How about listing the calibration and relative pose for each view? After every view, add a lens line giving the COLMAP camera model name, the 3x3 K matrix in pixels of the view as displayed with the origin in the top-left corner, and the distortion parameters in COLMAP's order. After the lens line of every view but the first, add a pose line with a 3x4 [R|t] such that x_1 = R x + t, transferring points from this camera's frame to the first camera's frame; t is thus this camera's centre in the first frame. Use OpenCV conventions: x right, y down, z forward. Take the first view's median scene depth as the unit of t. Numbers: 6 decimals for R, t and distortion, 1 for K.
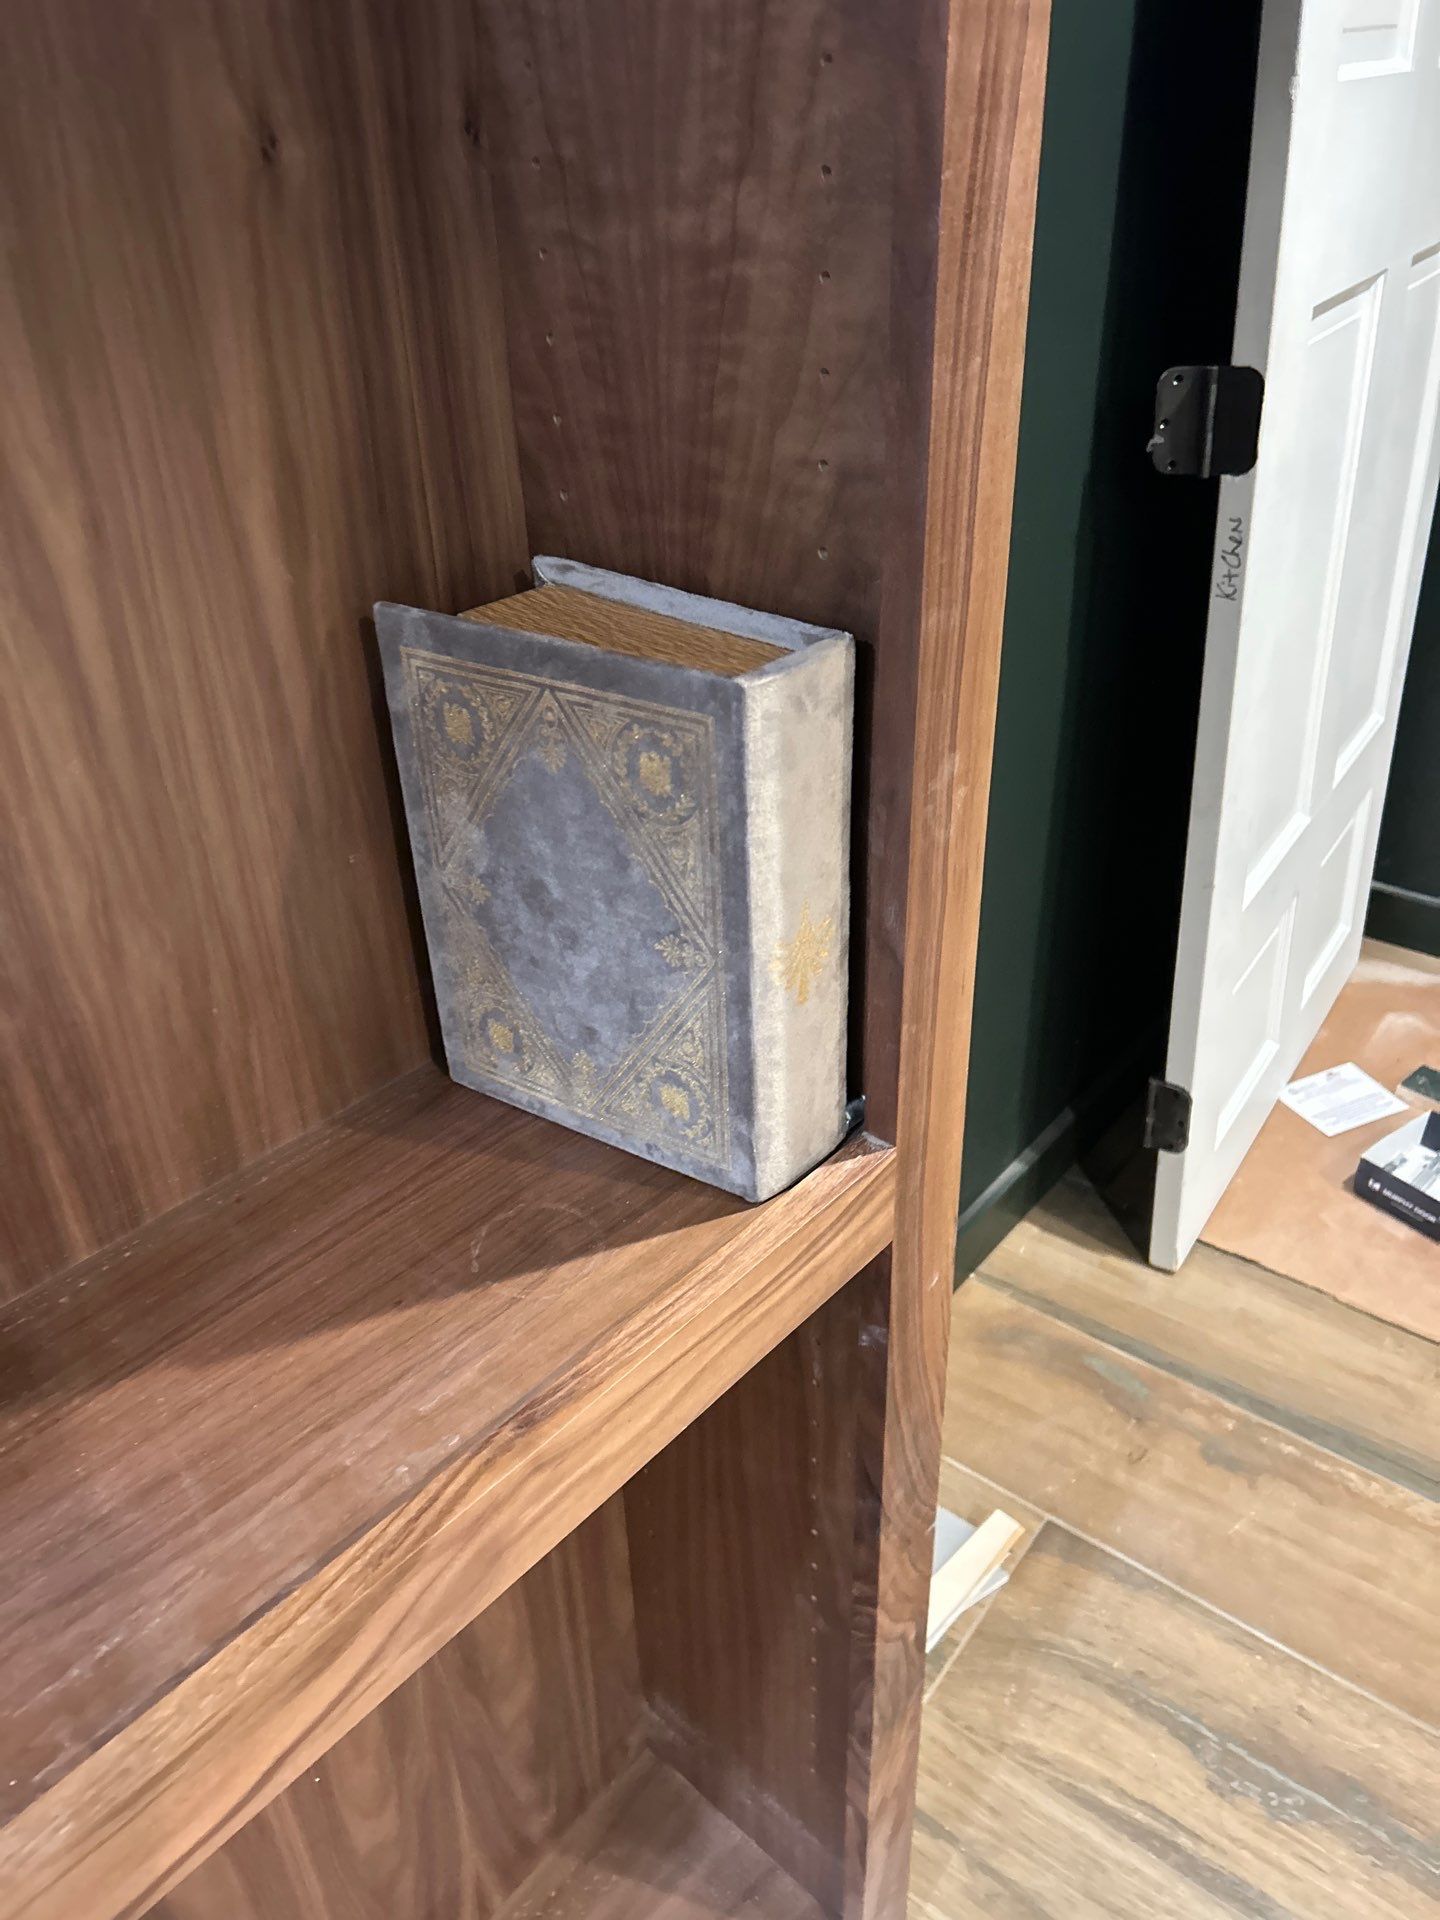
lens RADIAL K [[1410.8, 0, 720.0], [0, 1410.8, 960.0], [0, 0, 1]] dist [0.004634, -0.005128]
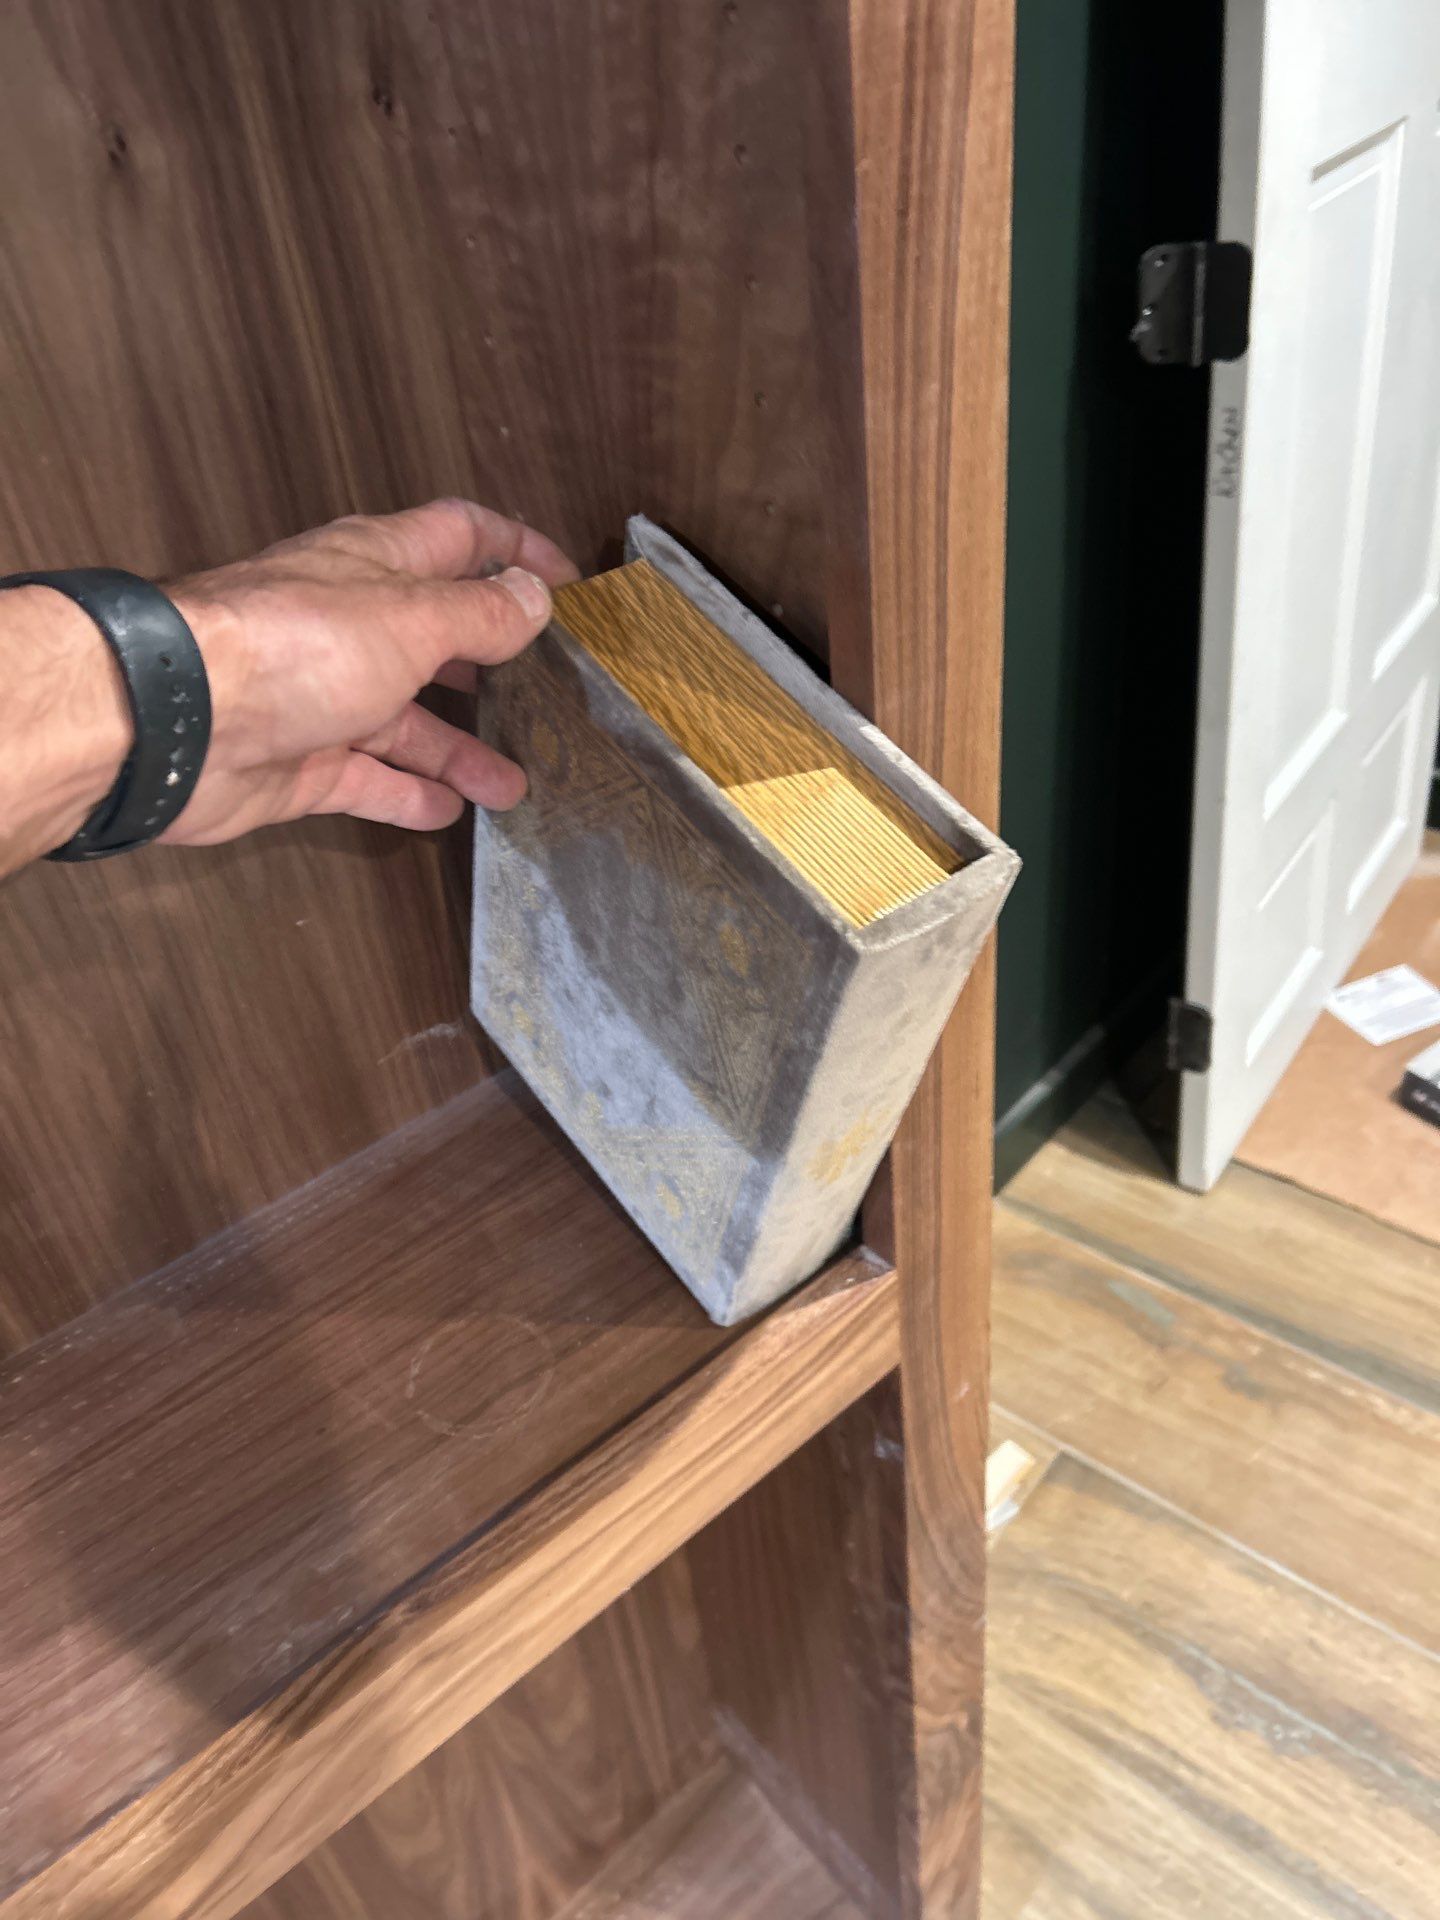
lens RADIAL K [[1433.5, 0, 715.6], [0, 1433.5, 956.2], [0, 0, 1]] dist [-0.009736, 0.005981]
pose [[0.989206, 0.022901, -0.144731, 0.169808], [-0.011744, 0.996925, 0.077477, -0.155340], [0.146060, -0.074941, 0.986433, 0.157573]]
